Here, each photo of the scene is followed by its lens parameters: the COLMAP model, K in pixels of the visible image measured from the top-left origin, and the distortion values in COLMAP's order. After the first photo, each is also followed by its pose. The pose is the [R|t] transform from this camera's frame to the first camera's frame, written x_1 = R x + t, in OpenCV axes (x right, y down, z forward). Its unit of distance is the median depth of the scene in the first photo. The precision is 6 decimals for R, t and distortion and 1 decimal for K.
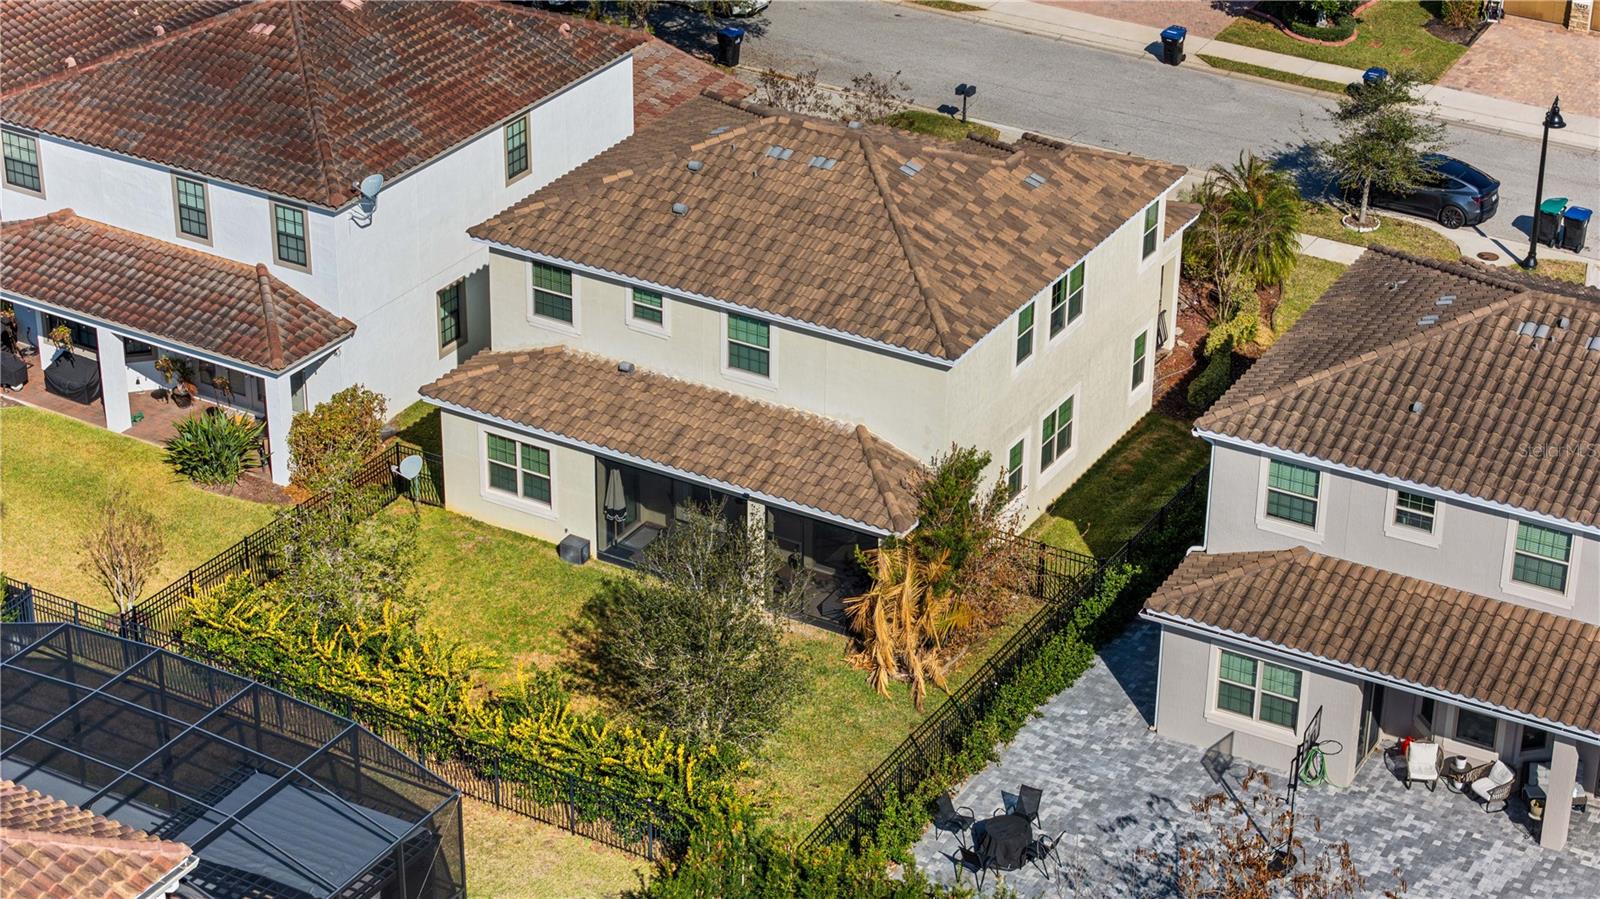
lens RADIAL K [[3210.9, 0, 798.4], [0, 3210.9, 455.2], [0, 0, 1]] dist [-0.036688, 0.000000]
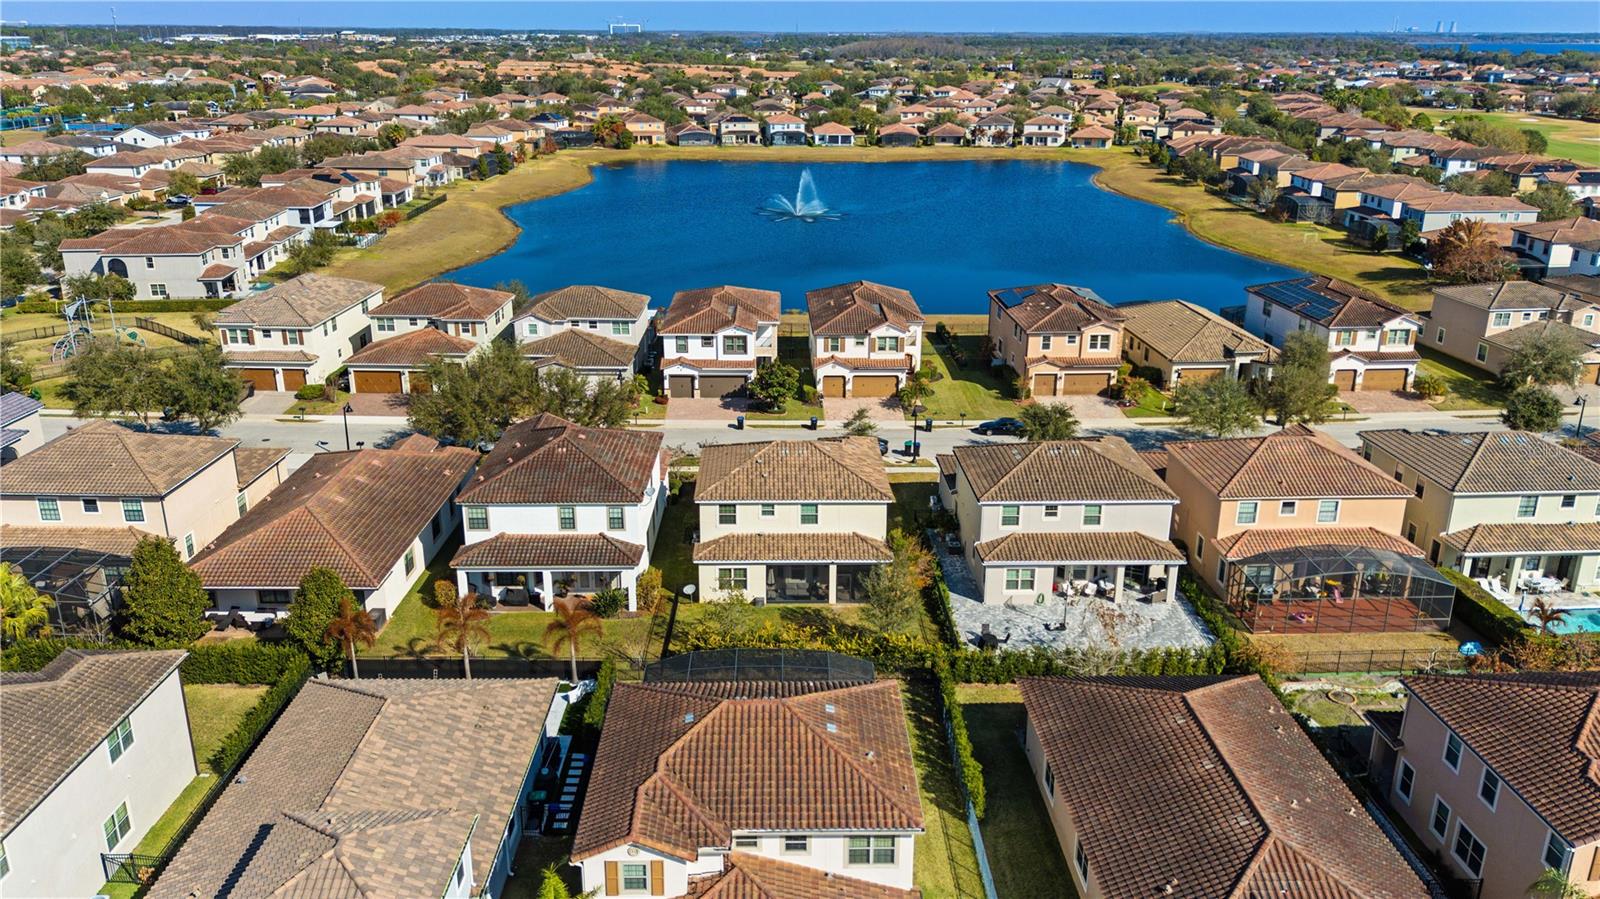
lens RADIAL K [[1189.6, 0, 802.0], [0, 1189.6, 433.5], [0, 0, 1]] dist [0.056240, -0.025059]
pose [[0.852826, -0.169017, 0.494087, -0.523350], [0.245694, 0.964774, -0.094054, -0.005427], [-0.460785, 0.201606, 0.864310, 0.064131]]
